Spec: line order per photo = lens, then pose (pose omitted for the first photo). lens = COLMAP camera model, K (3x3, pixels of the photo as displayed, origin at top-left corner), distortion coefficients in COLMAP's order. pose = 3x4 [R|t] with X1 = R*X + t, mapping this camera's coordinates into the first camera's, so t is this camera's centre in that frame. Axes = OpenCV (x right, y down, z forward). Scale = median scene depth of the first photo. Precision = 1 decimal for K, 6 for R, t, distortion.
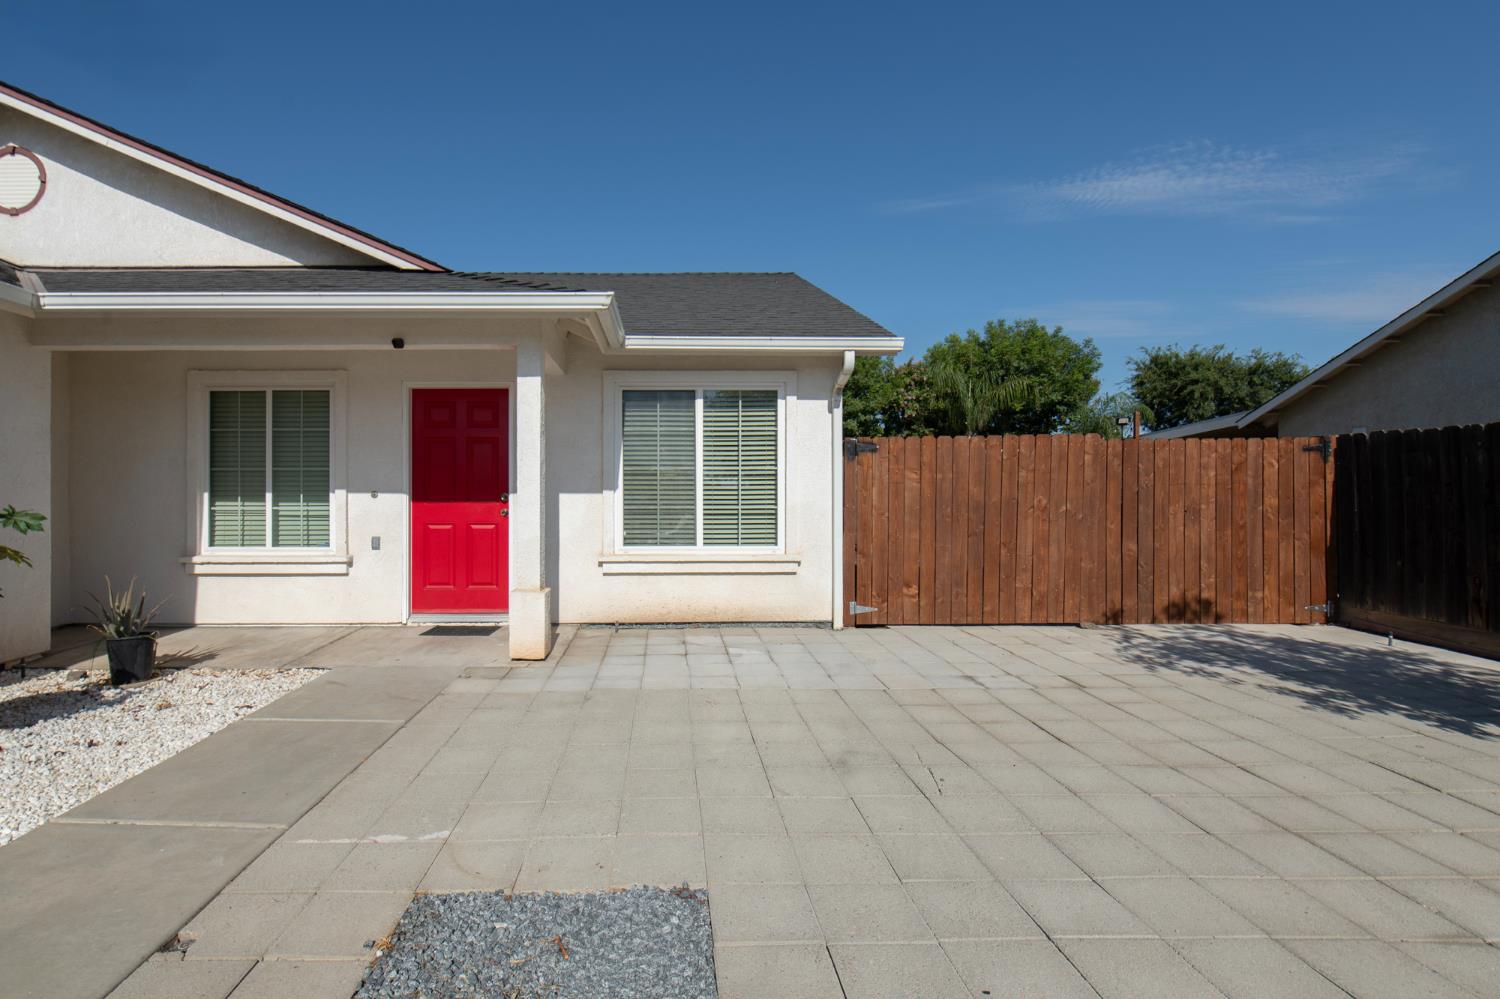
lens RADIAL K [[710.2, 0, 746.3], [0, 710.2, 491.3], [0, 0, 1]] dist [-0.011900, -0.000672]
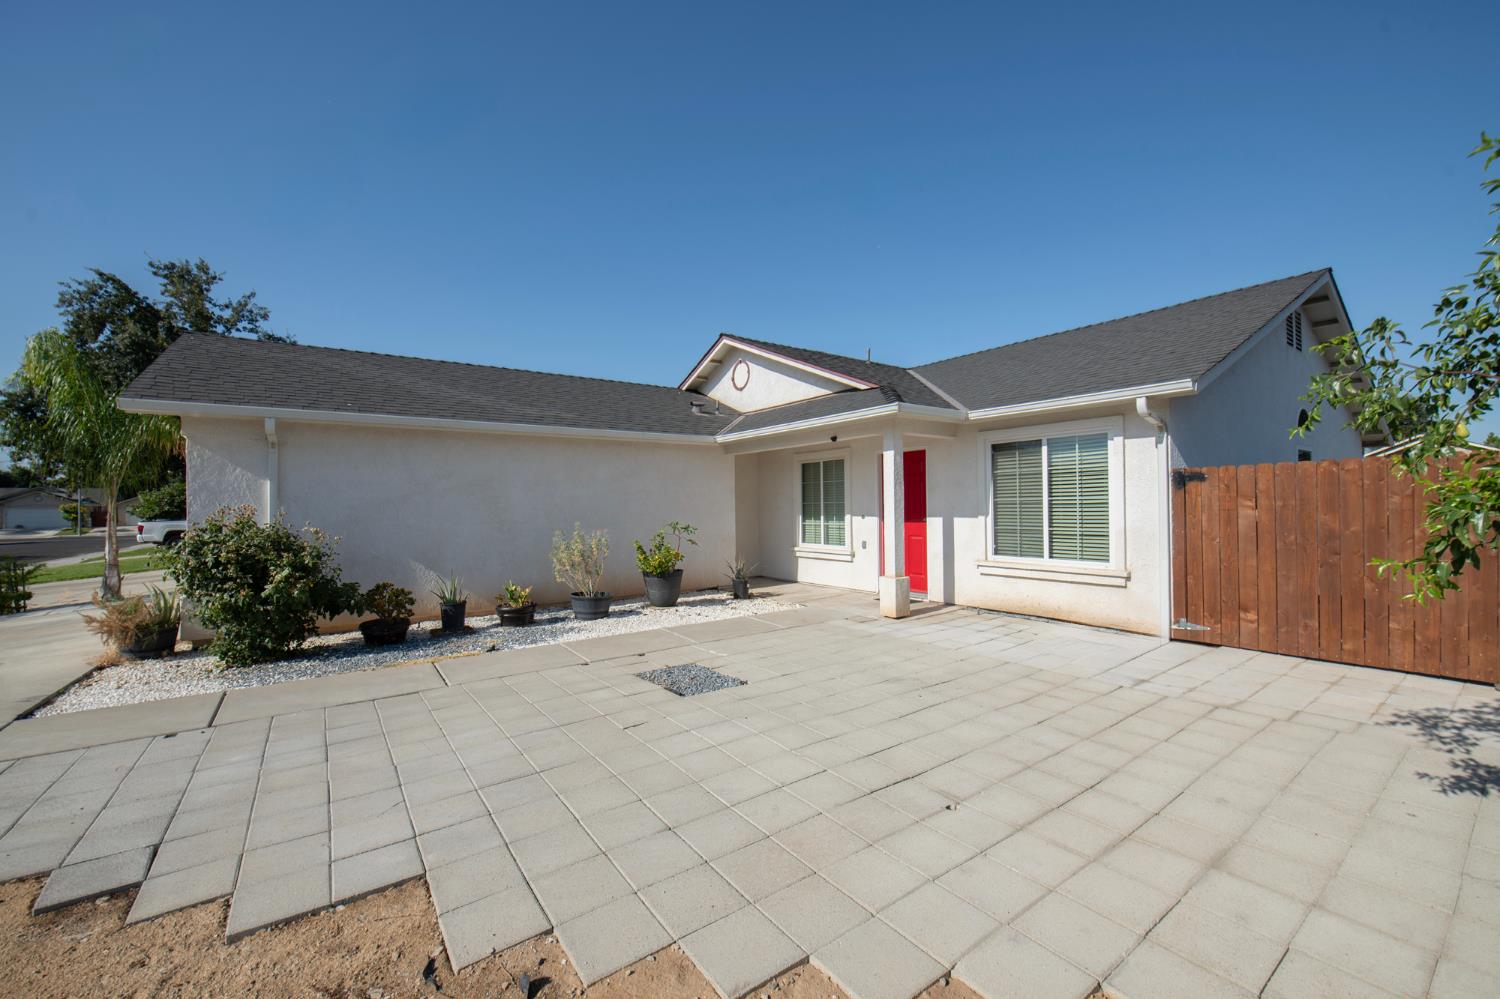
lens RADIAL K [[596.7, 0, 750.1], [0, 596.7, 506.3], [0, 0, 1]] dist [-0.015009, -0.000179]
pose [[0.573309, -0.006195, -0.819316, 0.519868], [0.011380, 0.999935, 0.000402, -0.025628], [0.819260, -0.009554, 0.573342, -0.070884]]
